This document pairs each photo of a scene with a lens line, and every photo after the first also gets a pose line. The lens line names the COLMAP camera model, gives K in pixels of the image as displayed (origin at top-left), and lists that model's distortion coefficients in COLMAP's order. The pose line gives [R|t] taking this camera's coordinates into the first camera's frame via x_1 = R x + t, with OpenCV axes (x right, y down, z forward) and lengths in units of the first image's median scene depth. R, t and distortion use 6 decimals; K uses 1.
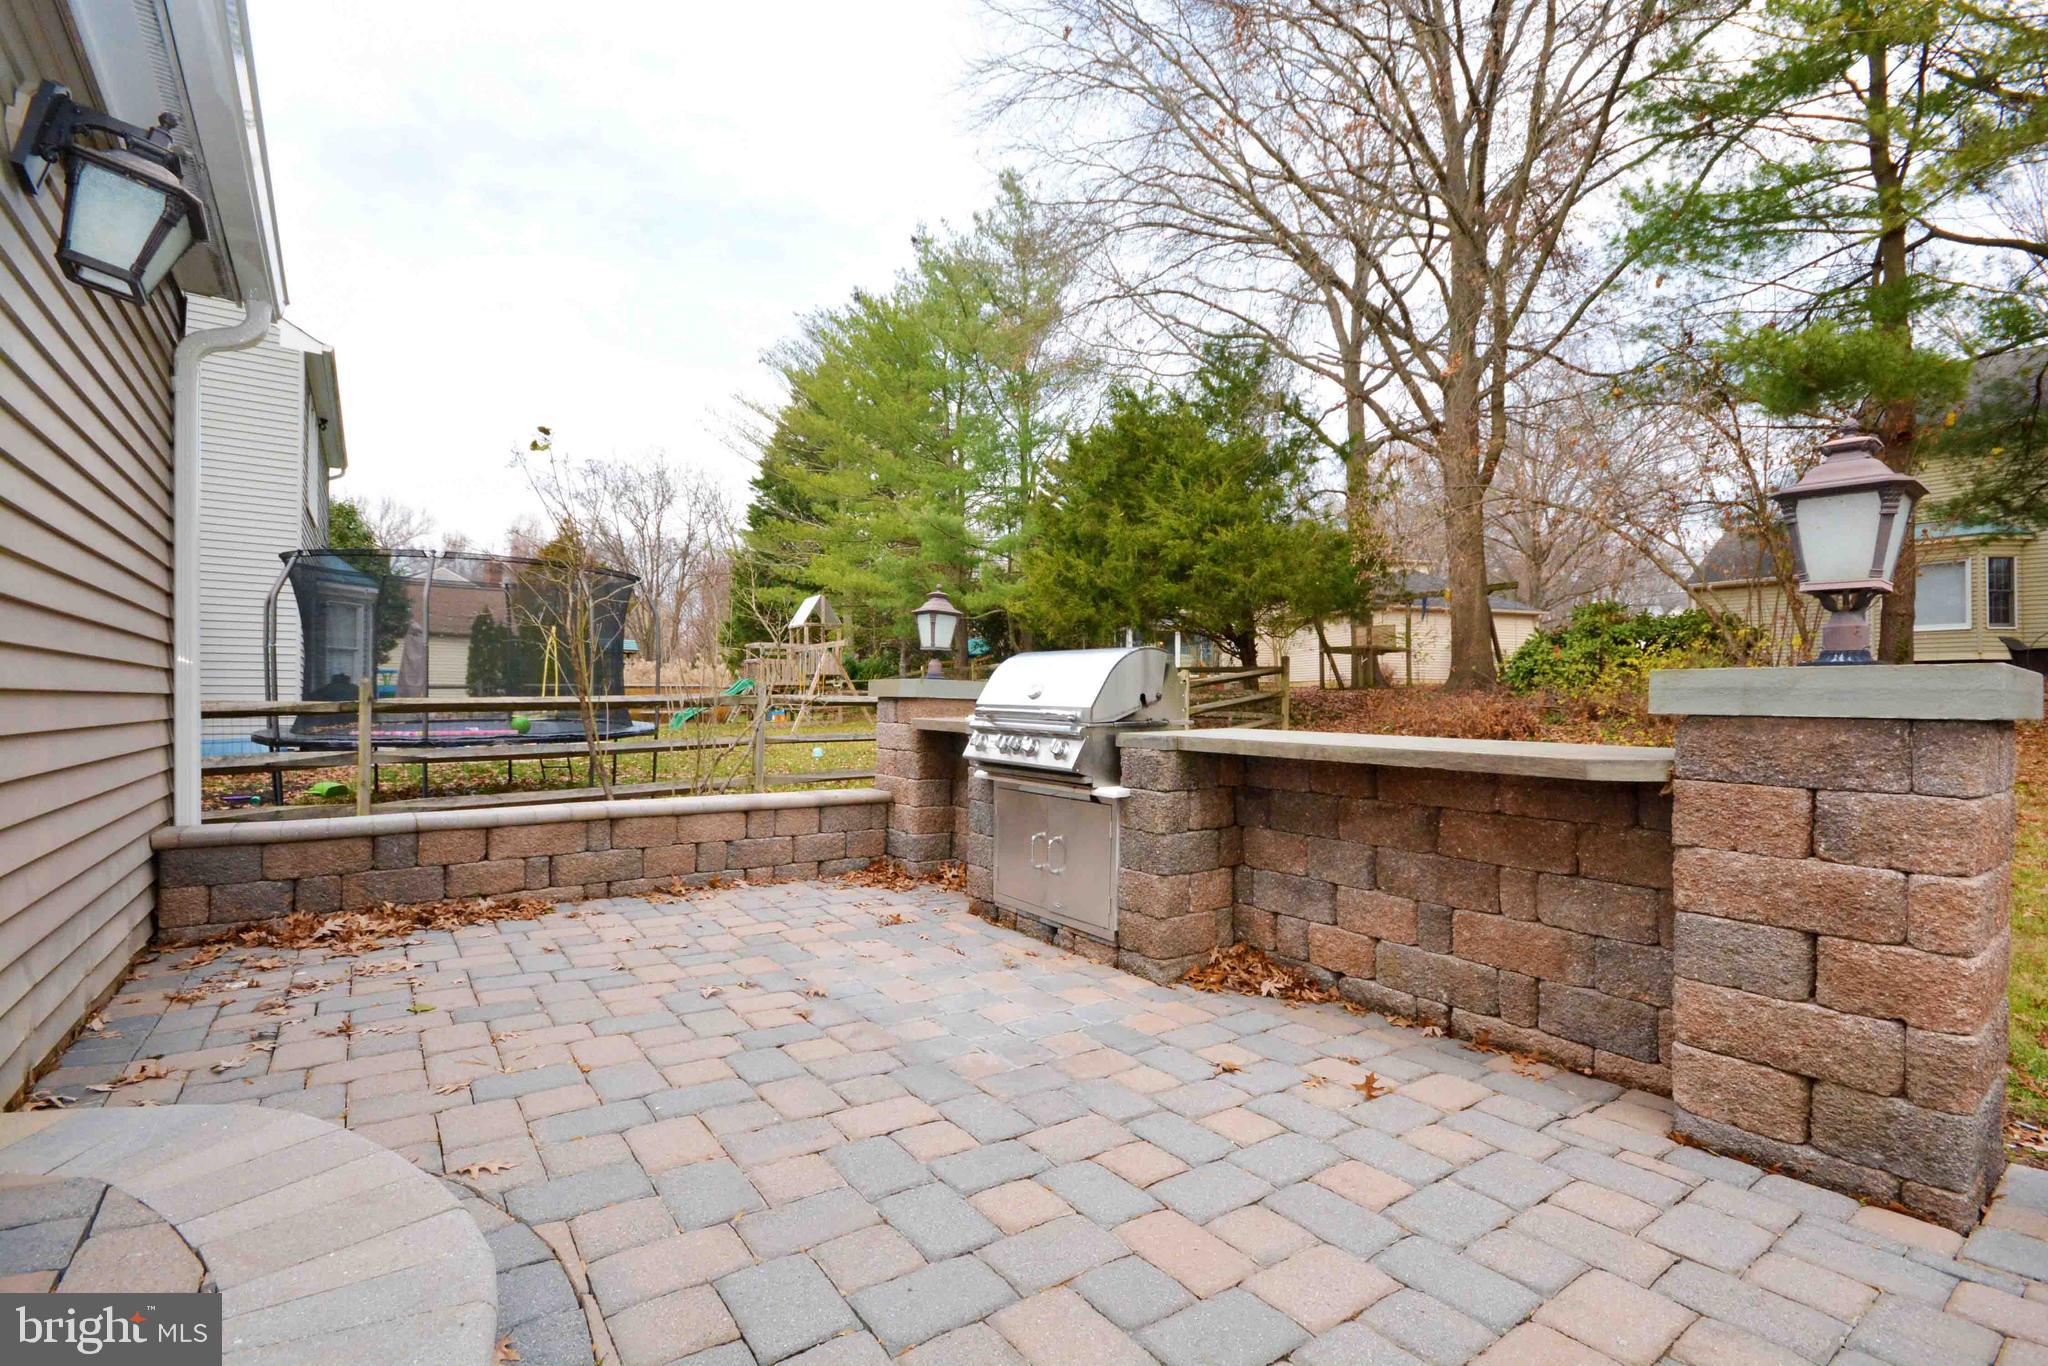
lens RADIAL K [[929.1, 0, 1044.4], [0, 929.1, 689.3], [0, 0, 1]] dist [-0.002016, 0.000136]
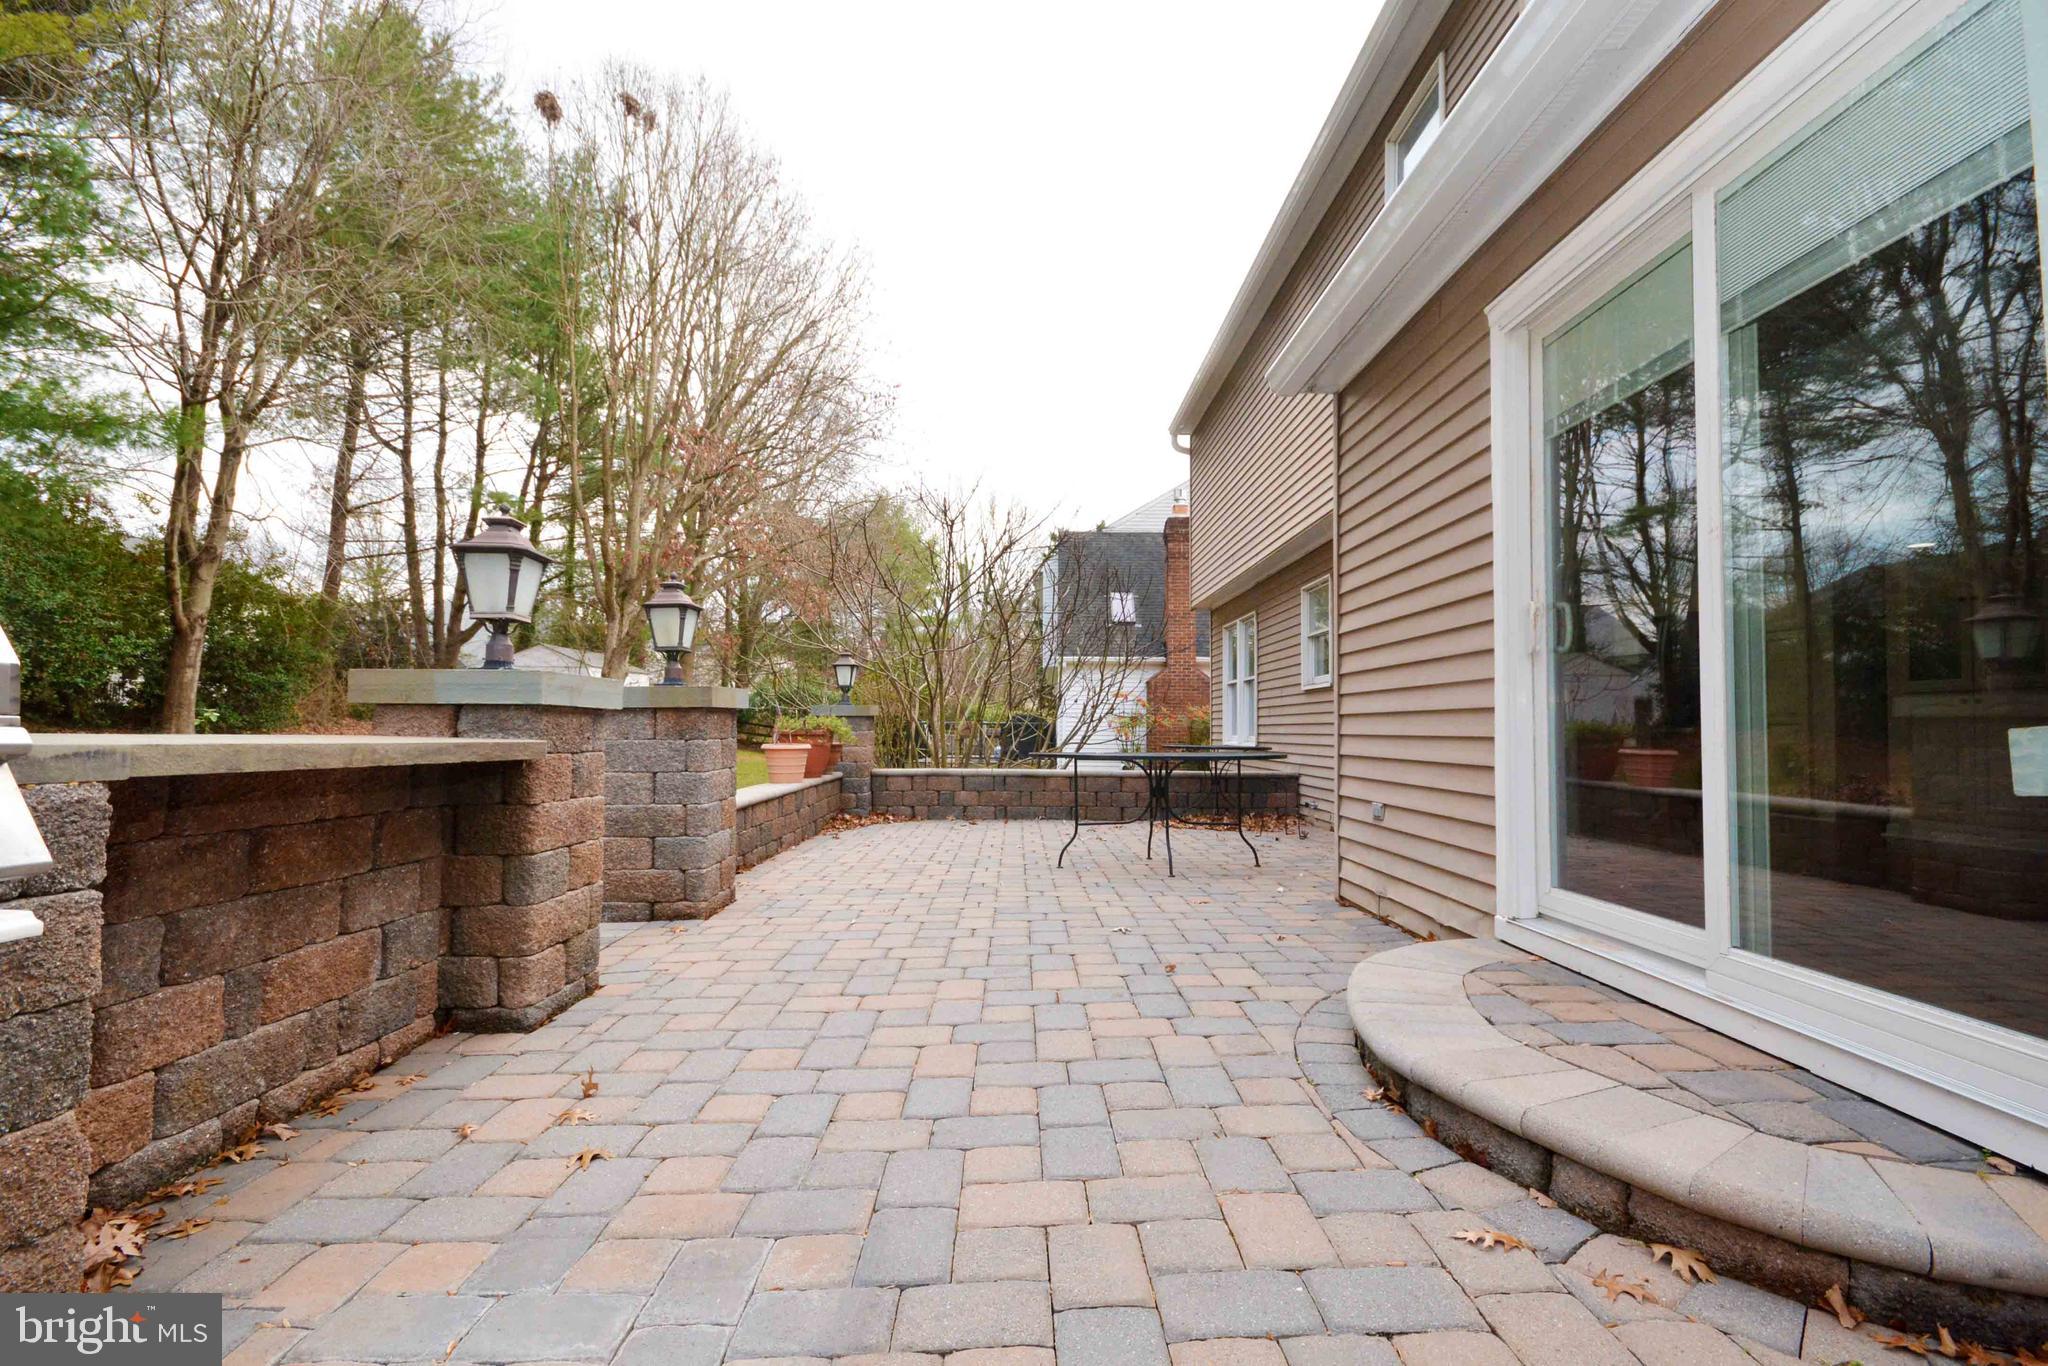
lens RADIAL K [[929.1, 0, 1044.4], [0, 929.1, 689.3], [0, 0, 1]] dist [-0.002016, 0.000136]
pose [[-0.820656, 0.007180, 0.571377, -0.601796], [-0.024551, 0.998555, -0.047809, 0.049355], [-0.570895, -0.053263, -0.819294, 1.546190]]
